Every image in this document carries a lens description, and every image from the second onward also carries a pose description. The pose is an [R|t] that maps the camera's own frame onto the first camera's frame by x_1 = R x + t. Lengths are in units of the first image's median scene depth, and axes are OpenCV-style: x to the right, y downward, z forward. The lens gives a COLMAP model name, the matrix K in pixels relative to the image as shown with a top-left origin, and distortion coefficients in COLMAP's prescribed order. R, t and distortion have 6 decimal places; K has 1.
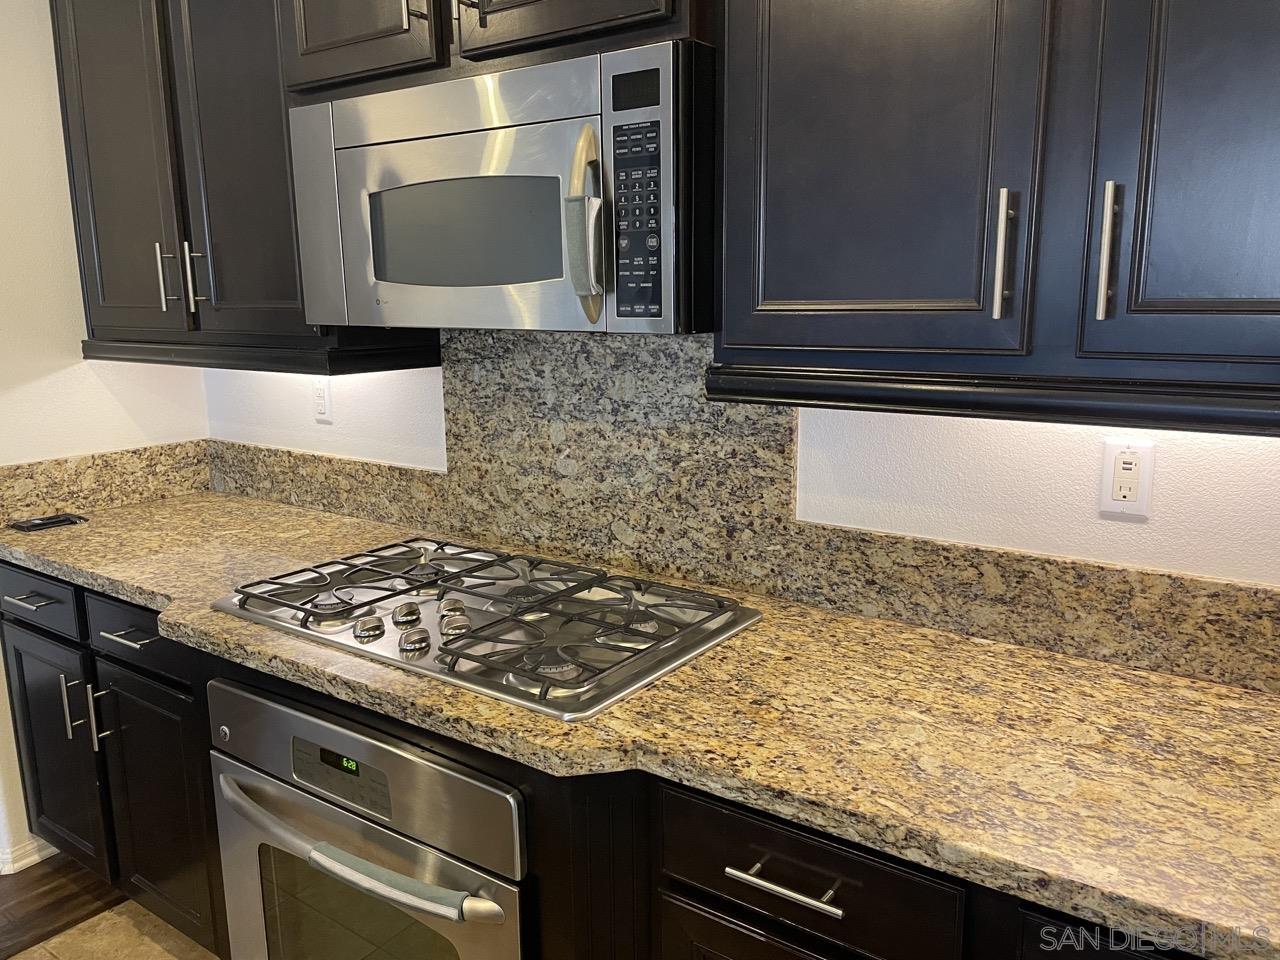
lens RADIAL K [[965.1, 0, 636.6], [0, 965.1, 479.2], [0, 0, 1]] dist [0.074232, -0.075260]
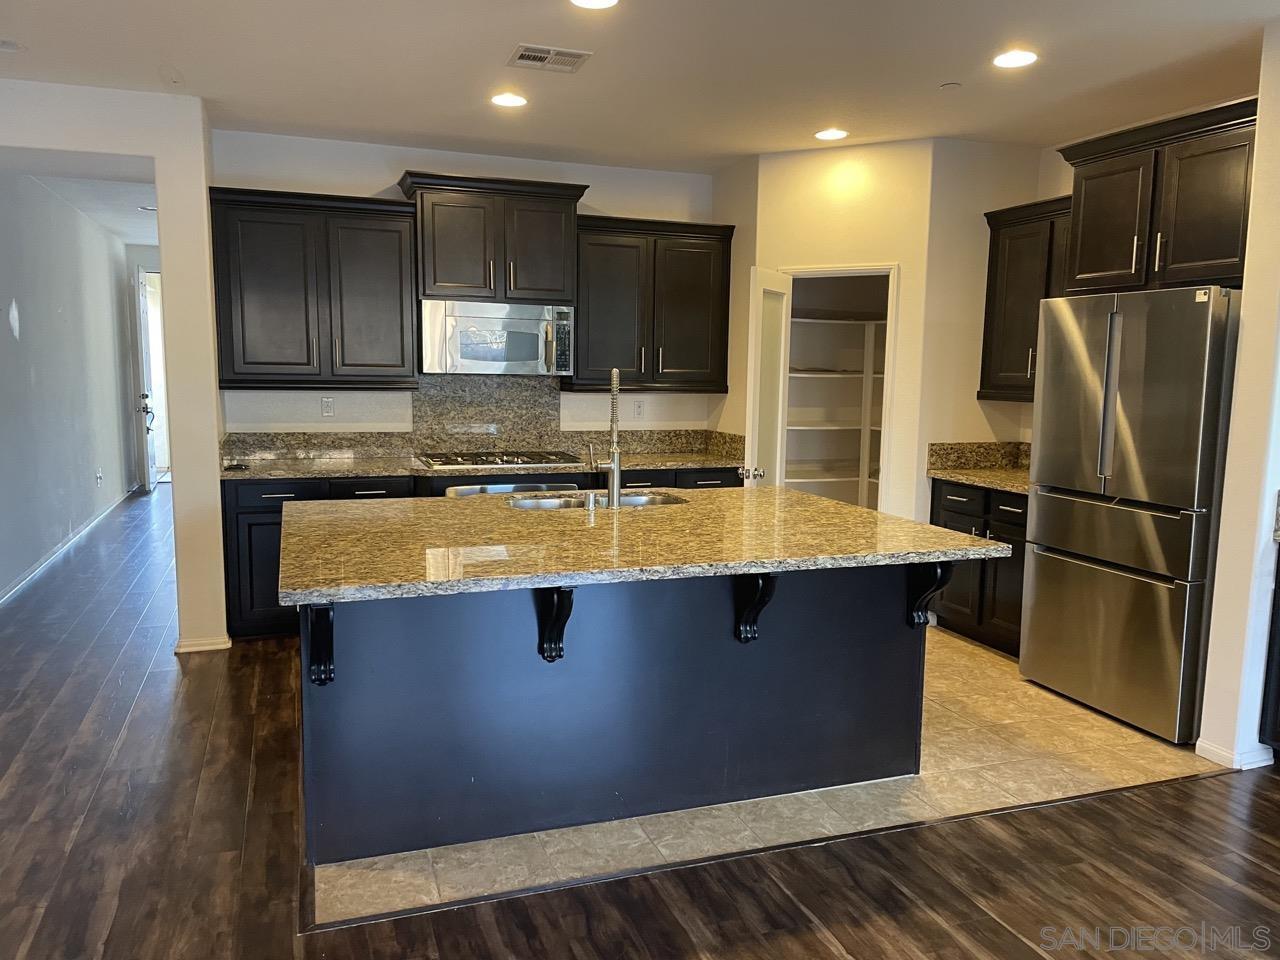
lens RADIAL K [[965.1, 0, 644.8], [0, 965.1, 484.5], [0, 0, 1]] dist [0.074232, -0.075260]
pose [[0.562975, -0.078704, 0.822718, -2.171621], [0.134442, 0.990917, 0.002798, 0.227592], [-0.815466, 0.109033, 0.568442, -1.026209]]
